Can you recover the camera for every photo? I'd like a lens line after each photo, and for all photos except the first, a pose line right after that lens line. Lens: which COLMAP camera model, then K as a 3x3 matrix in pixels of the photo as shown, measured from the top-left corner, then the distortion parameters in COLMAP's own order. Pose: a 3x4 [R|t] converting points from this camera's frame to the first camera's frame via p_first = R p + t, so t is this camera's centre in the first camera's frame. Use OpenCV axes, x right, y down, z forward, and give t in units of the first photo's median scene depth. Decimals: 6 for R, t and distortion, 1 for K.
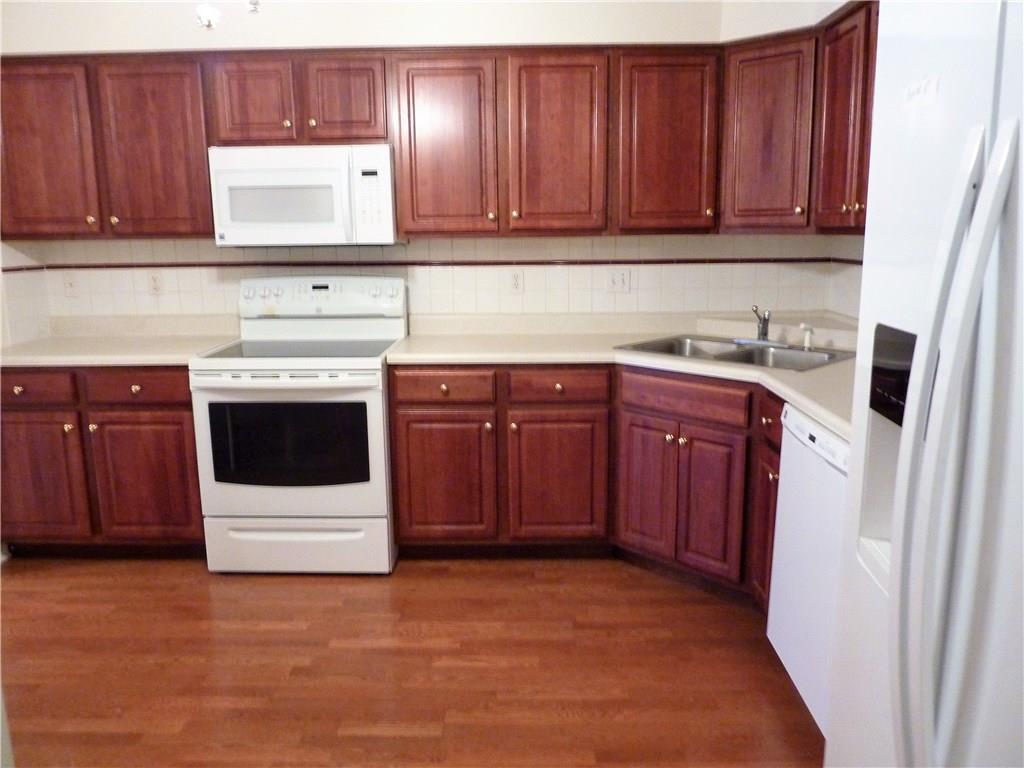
lens RADIAL K [[784.6, 0, 511.8], [0, 784.6, 382.1], [0, 0, 1]] dist [-0.006990, -0.031211]
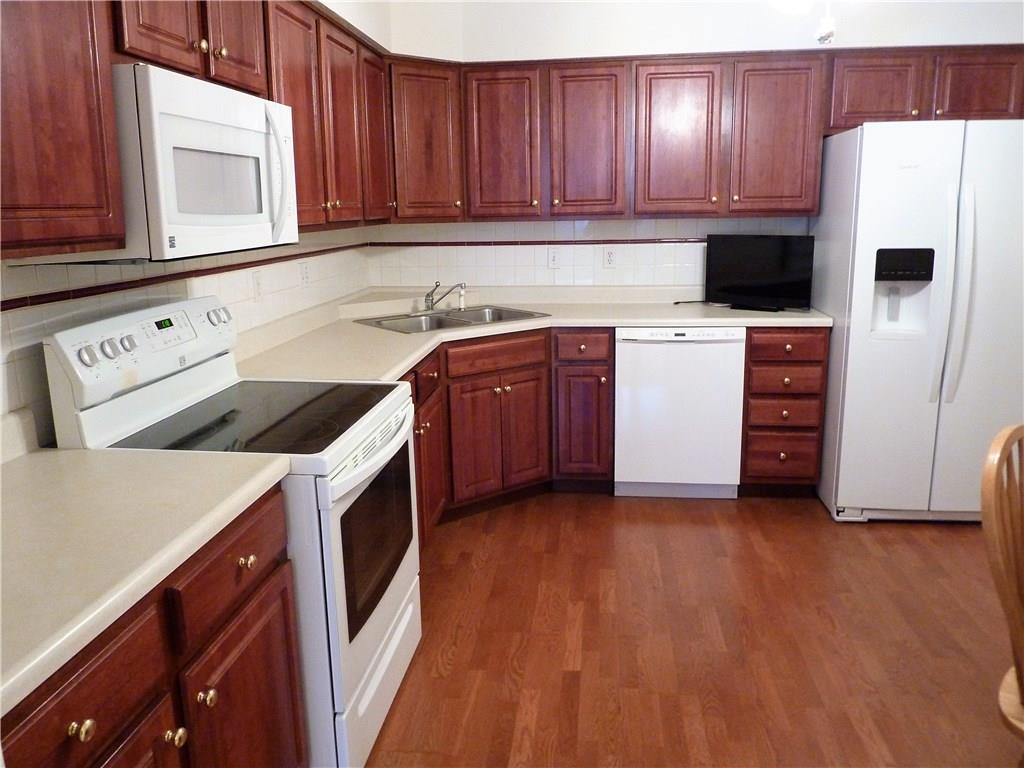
lens RADIAL K [[784.6, 0, 507.5], [0, 784.6, 388.1], [0, 0, 1]] dist [-0.006990, -0.031211]
pose [[0.097875, -0.215495, 0.971588, -0.898798], [0.221337, 0.956537, 0.189860, -0.144682], [-0.970273, 0.196466, 0.141318, 0.749339]]
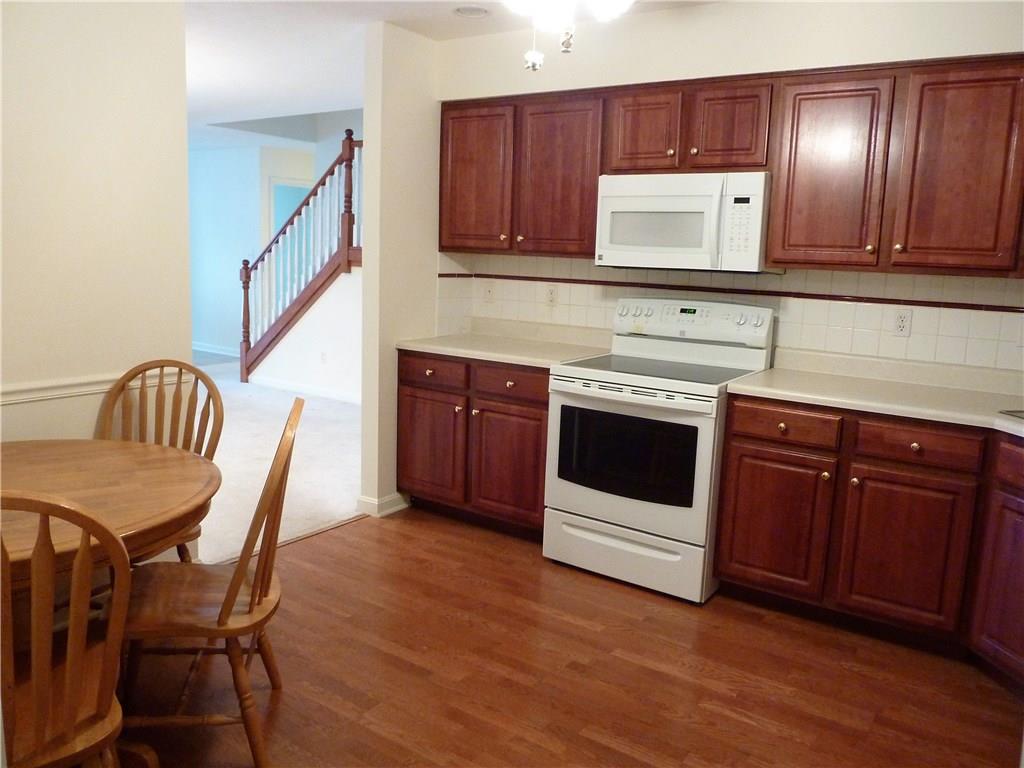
lens RADIAL K [[784.6, 0, 513.0], [0, 784.6, 384.5], [0, 0, 1]] dist [-0.006990, -0.031211]
pose [[0.833594, 0.132342, -0.536289, 0.140277], [-0.148478, 0.988827, 0.013225, -0.006788], [0.532047, 0.068603, 0.843931, 0.027812]]
